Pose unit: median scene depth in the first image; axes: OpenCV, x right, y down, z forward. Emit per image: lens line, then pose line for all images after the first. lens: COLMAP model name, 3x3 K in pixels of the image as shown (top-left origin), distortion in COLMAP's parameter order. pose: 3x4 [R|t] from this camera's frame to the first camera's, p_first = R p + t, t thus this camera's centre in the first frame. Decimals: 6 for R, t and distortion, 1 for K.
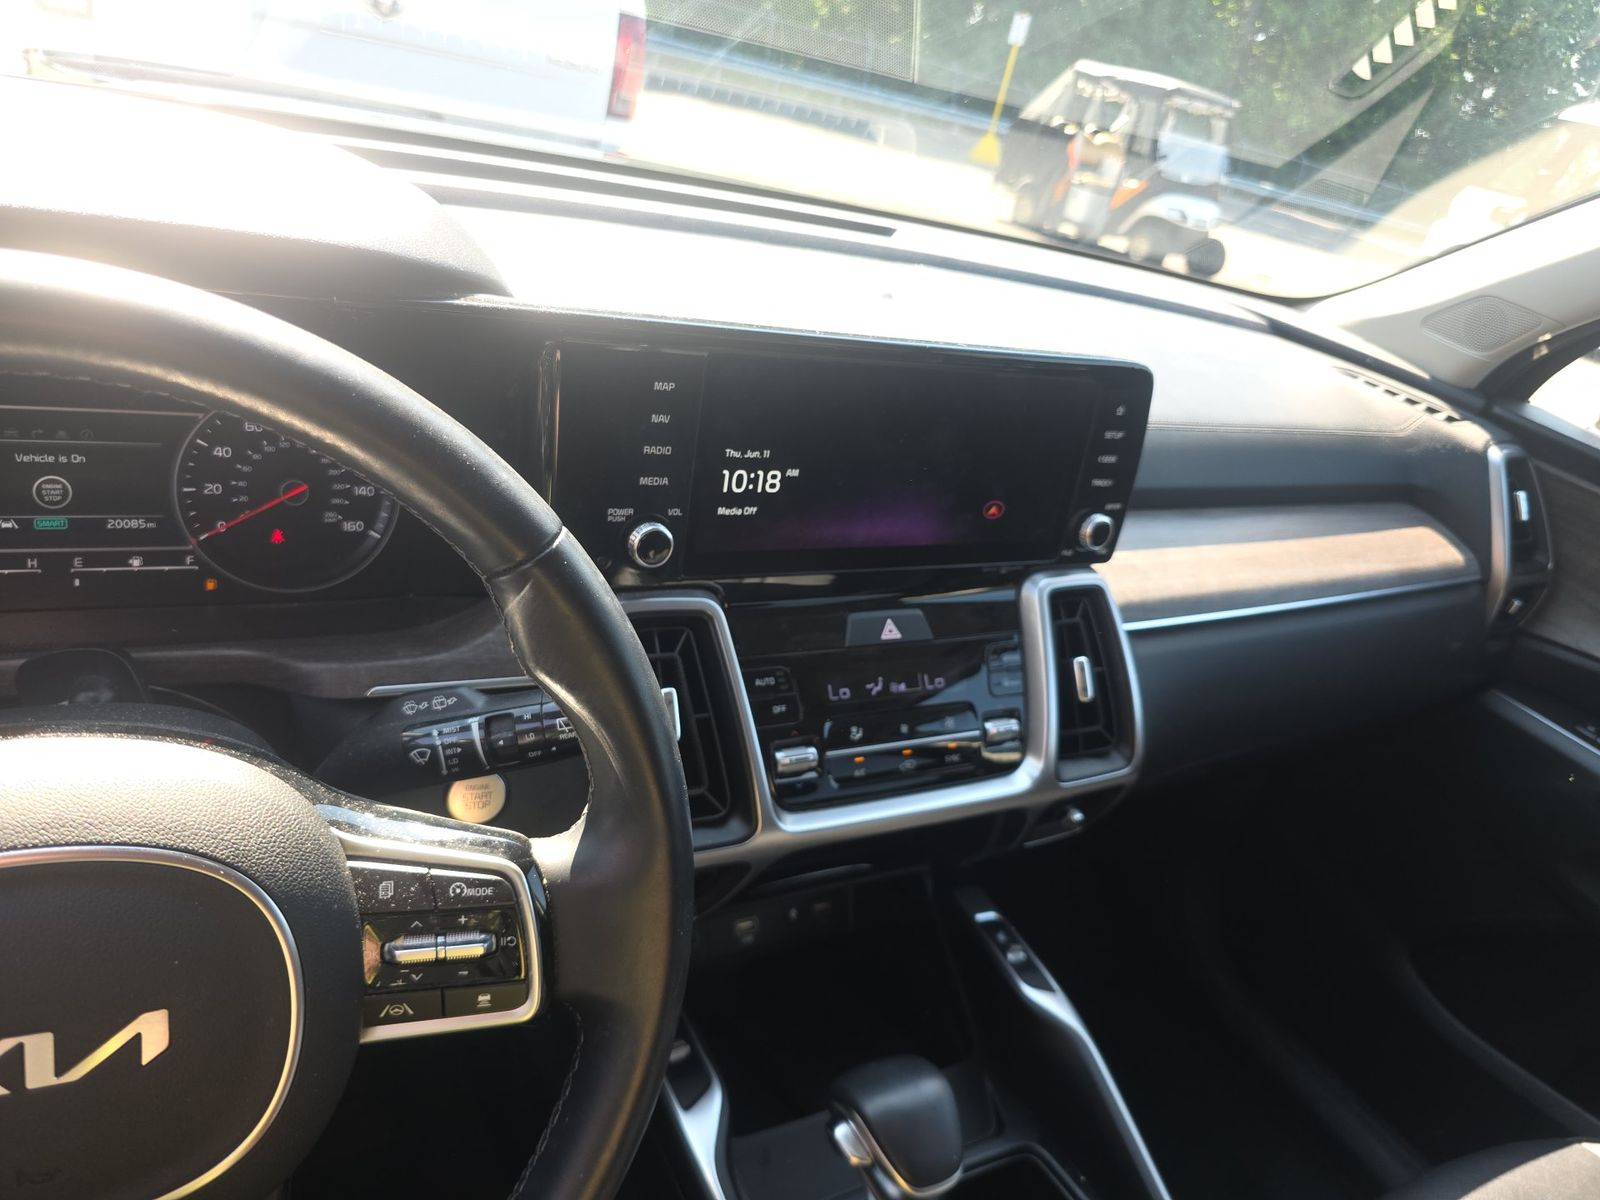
lens RADIAL K [[1096.1, 0, 780.0], [0, 1096.1, 617.1], [0, 0, 1]] dist [0.049467, -0.063378]
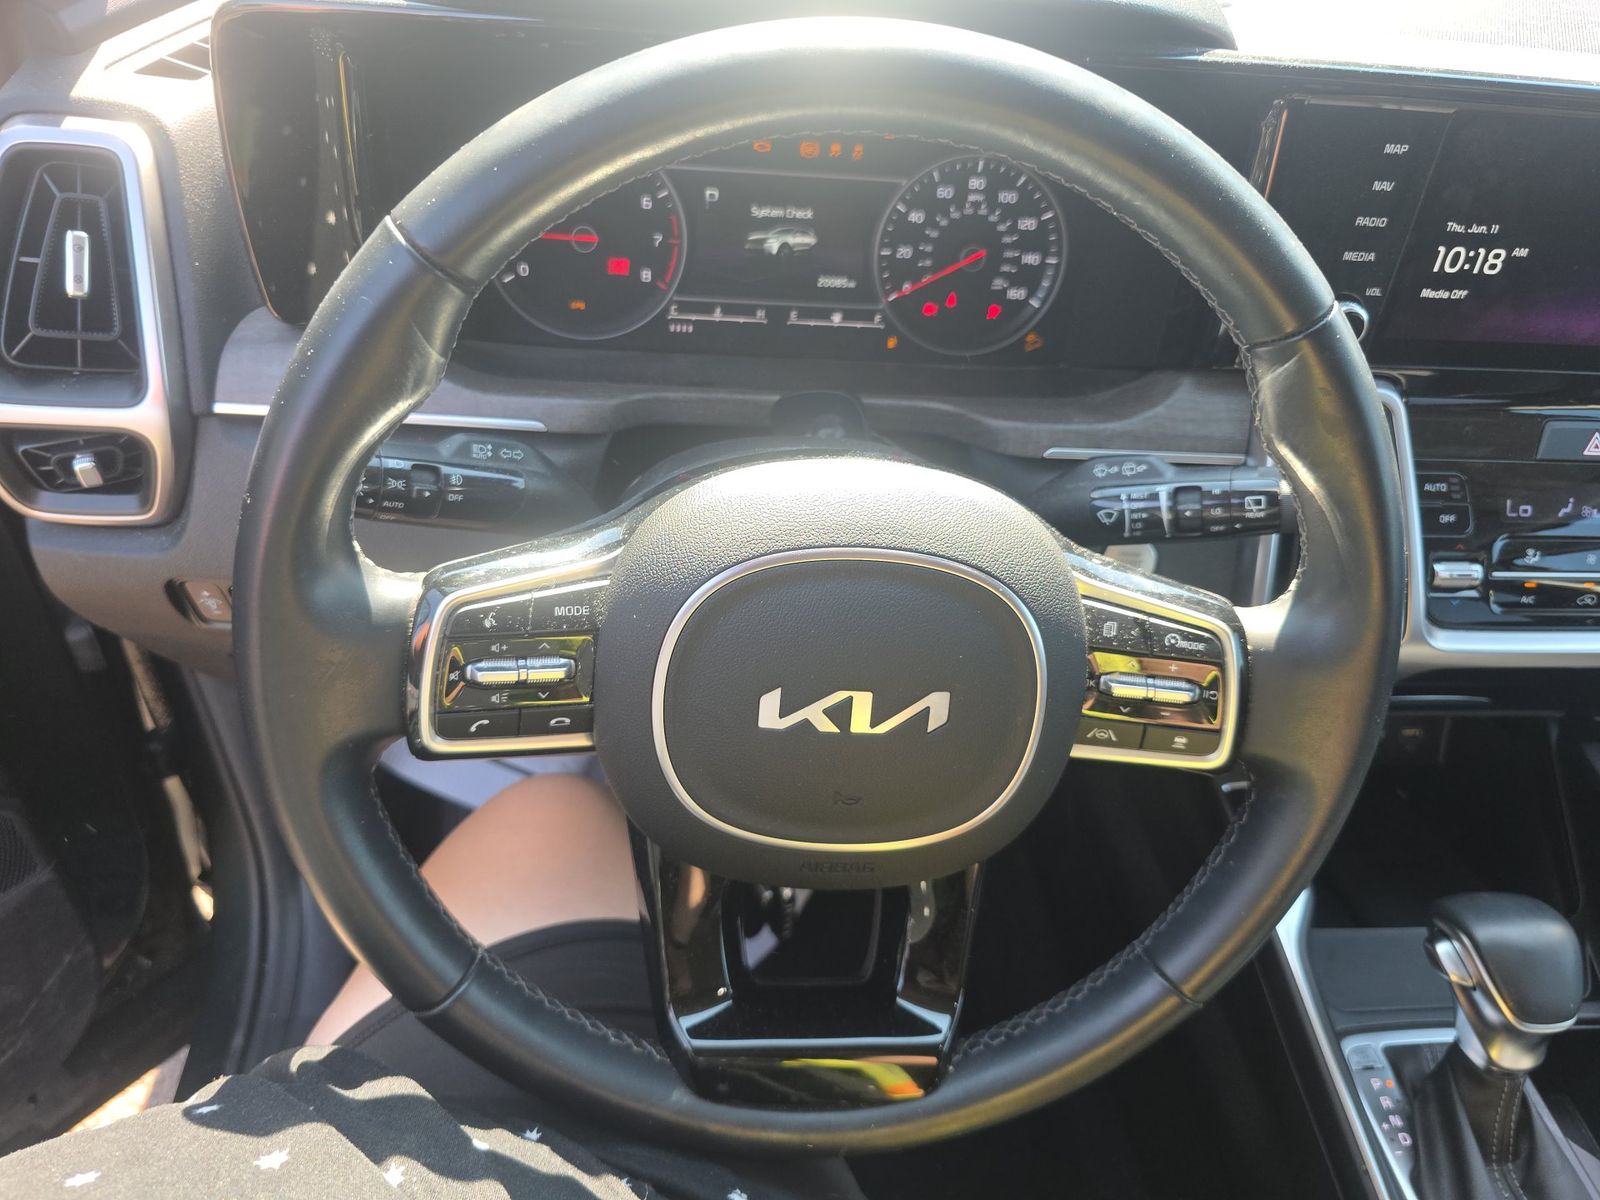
lens RADIAL K [[1108.4, 0, 800.0], [0, 1108.4, 600.0], [0, 0, 1]] dist [0.048185, -0.060057]
pose [[0.909766, 0.153213, -0.385812, -0.136040], [-0.084143, 0.978165, 0.190033, 0.020290], [0.406503, -0.140422, 0.902794, -0.086017]]
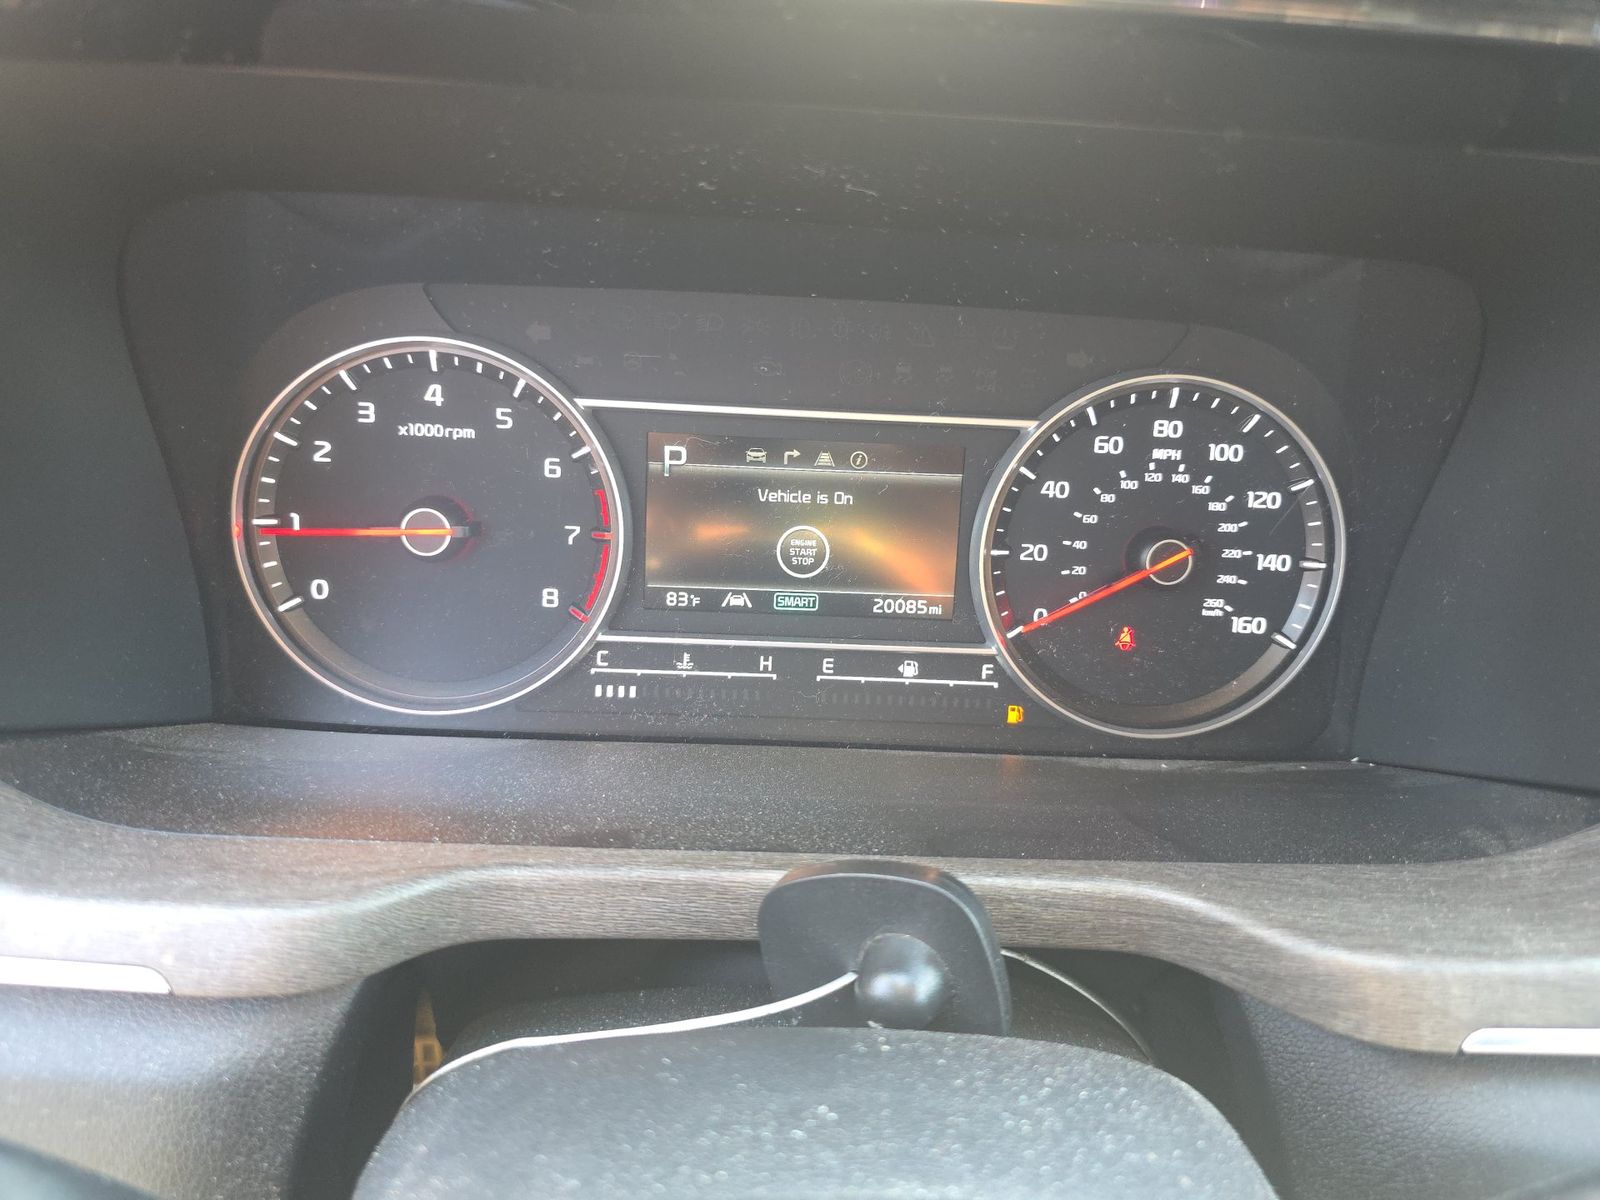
lens RADIAL K [[1108.4, 0, 800.0], [0, 1108.4, 600.0], [0, 0, 1]] dist [0.048185, -0.060057]
pose [[0.884537, 0.039105, -0.464827, -0.364349], [-0.081888, 0.994023, -0.072202, -0.040183], [0.459225, 0.101929, 0.882452, 0.447080]]
